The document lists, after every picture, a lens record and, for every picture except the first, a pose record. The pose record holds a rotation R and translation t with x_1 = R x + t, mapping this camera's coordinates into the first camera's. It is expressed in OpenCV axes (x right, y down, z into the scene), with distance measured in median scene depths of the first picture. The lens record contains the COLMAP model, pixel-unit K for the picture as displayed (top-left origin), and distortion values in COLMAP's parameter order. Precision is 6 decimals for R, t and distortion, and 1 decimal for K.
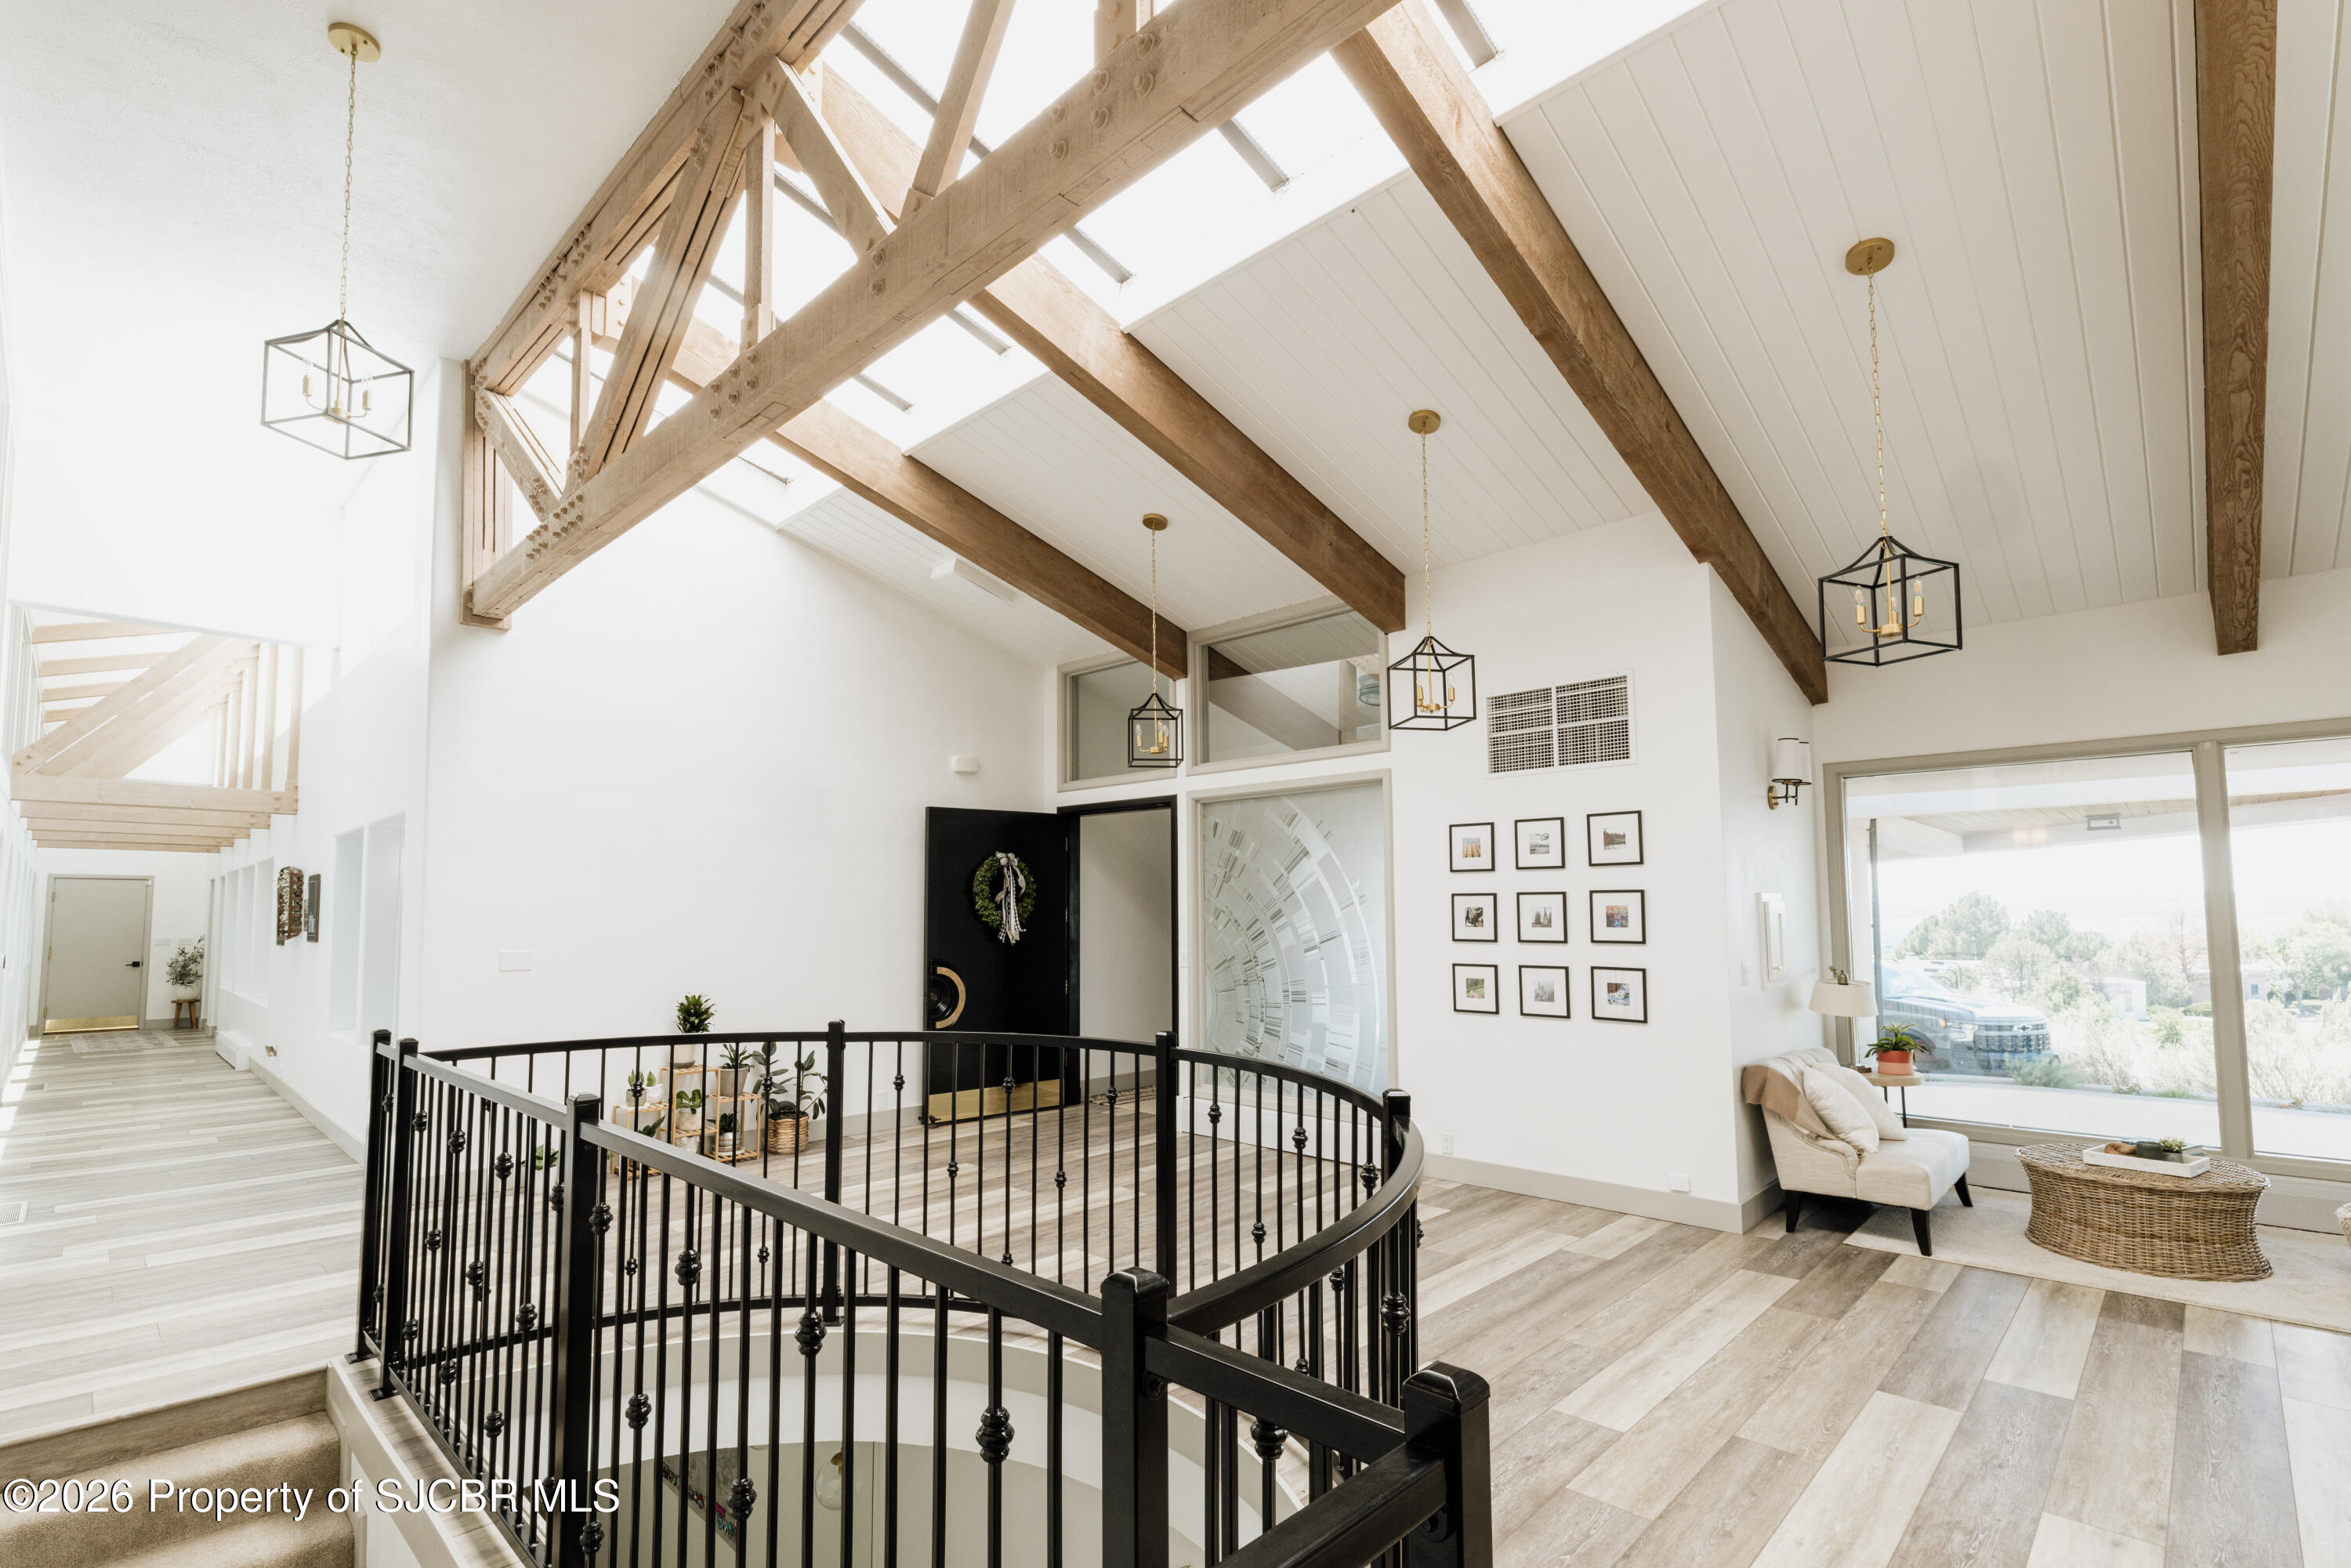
lens RADIAL K [[1063.3, 0, 1168.3], [0, 1063.3, 843.4], [0, 0, 1]] dist [-0.000804, 0.000385]
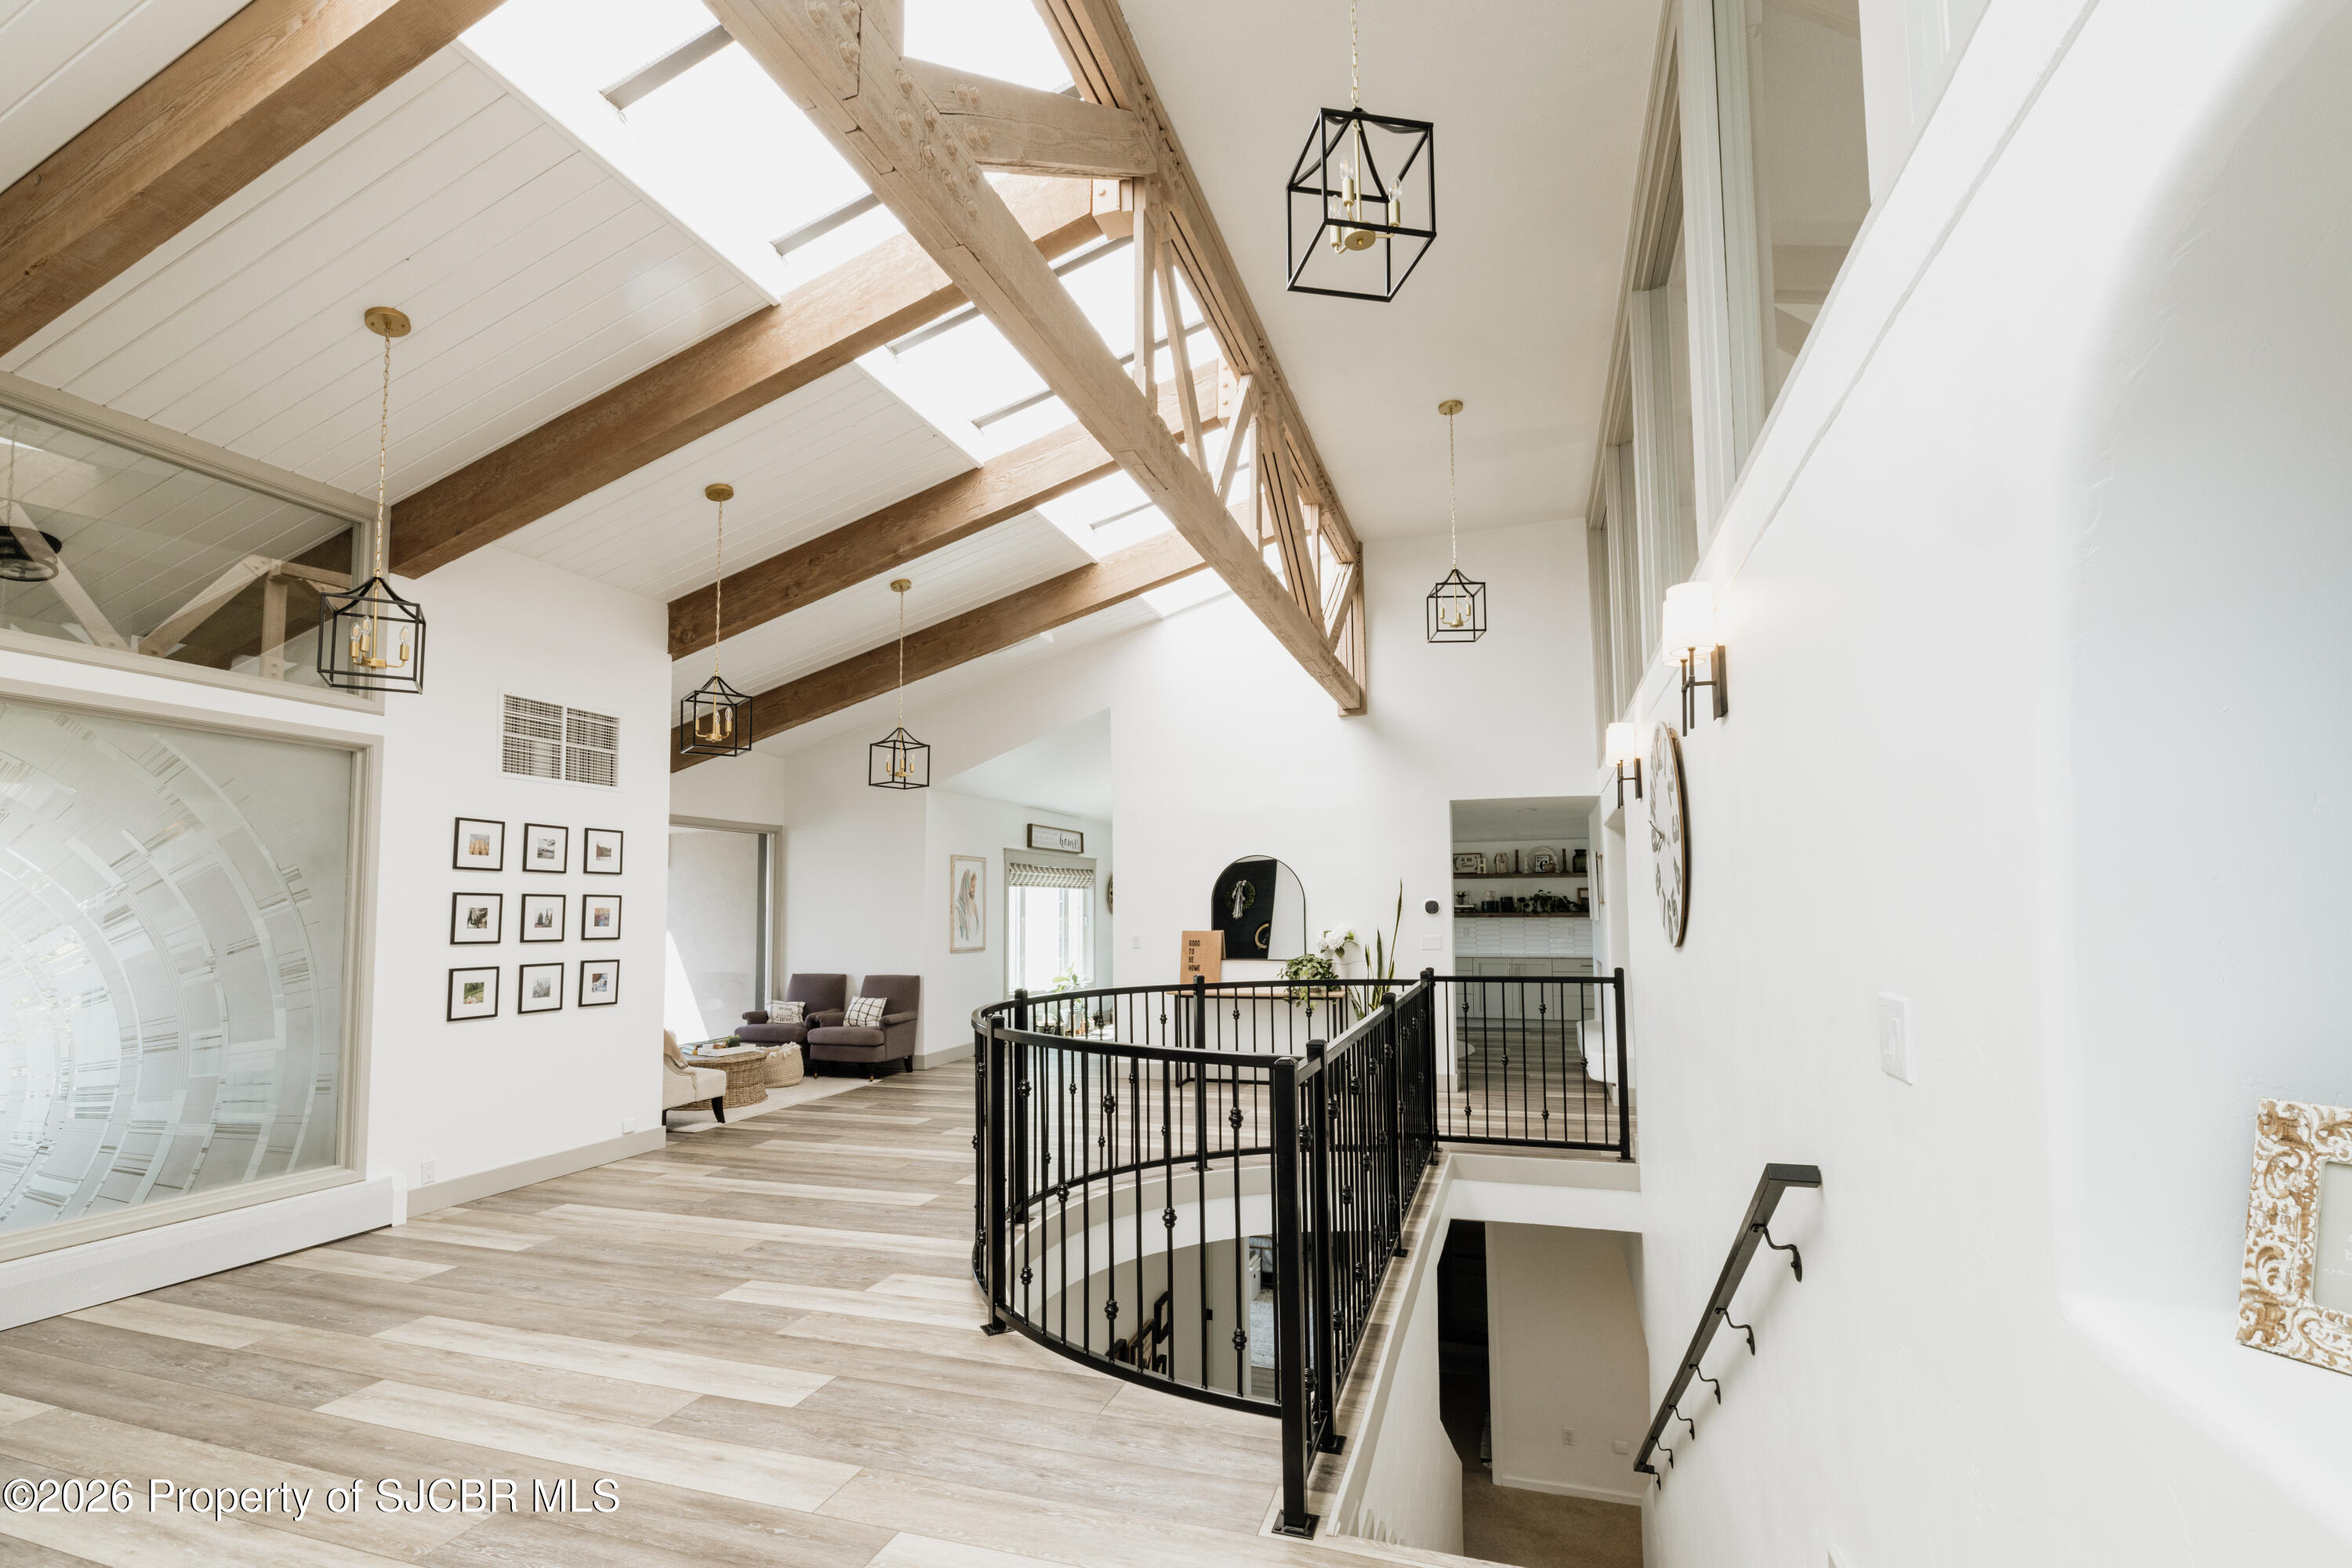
lens RADIAL K [[1063.8, 0, 1168.7], [0, 1063.8, 843.5], [0, 0, 1]] dist [-0.000804, 0.000385]
pose [[-0.427879, 0.068802, 0.901214, -0.924386], [-0.050485, 0.993723, -0.099834, 0.073710], [-0.902425, -0.088214, -0.421719, 0.937382]]
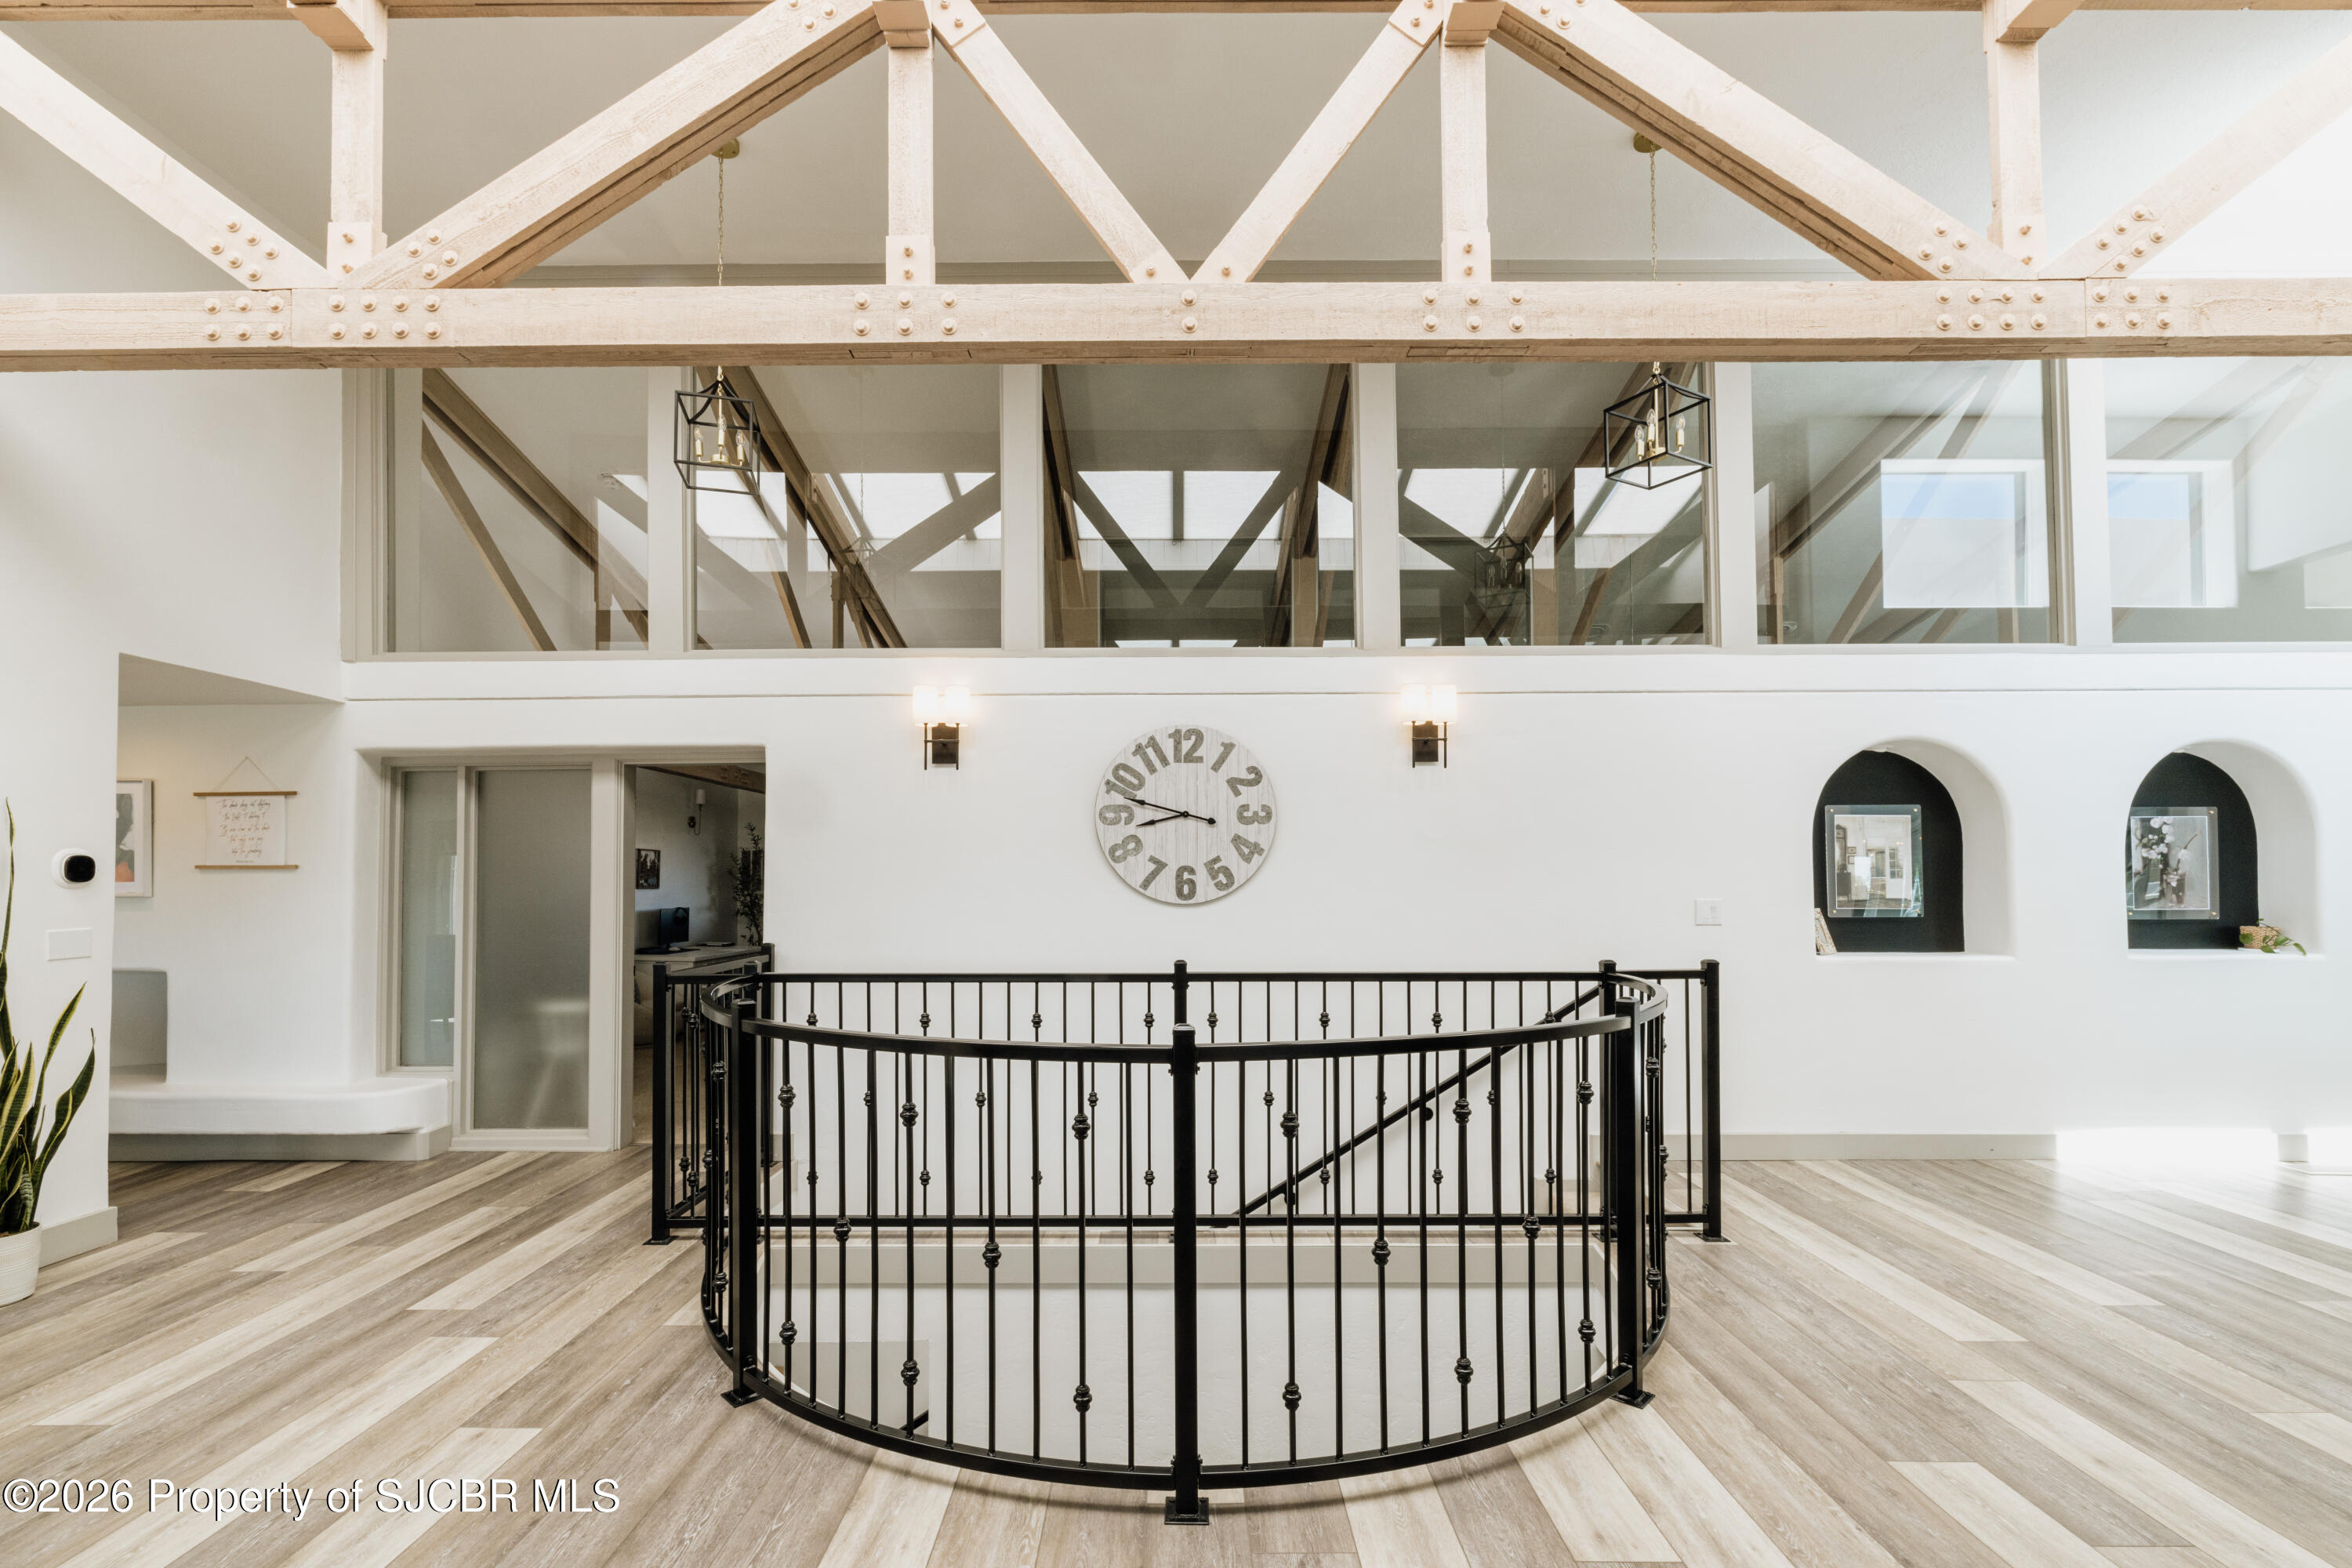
lens RADIAL K [[1048.3, 0, 1168.0], [0, 1048.3, 858.6], [0, 0, 1]] dist [-0.002560, 0.000260]
pose [[-0.719779, -0.002785, -0.694198, 0.310400], [0.056630, 0.996424, -0.062714, 0.072264], [0.691890, -0.084453, -0.717047, 0.959456]]
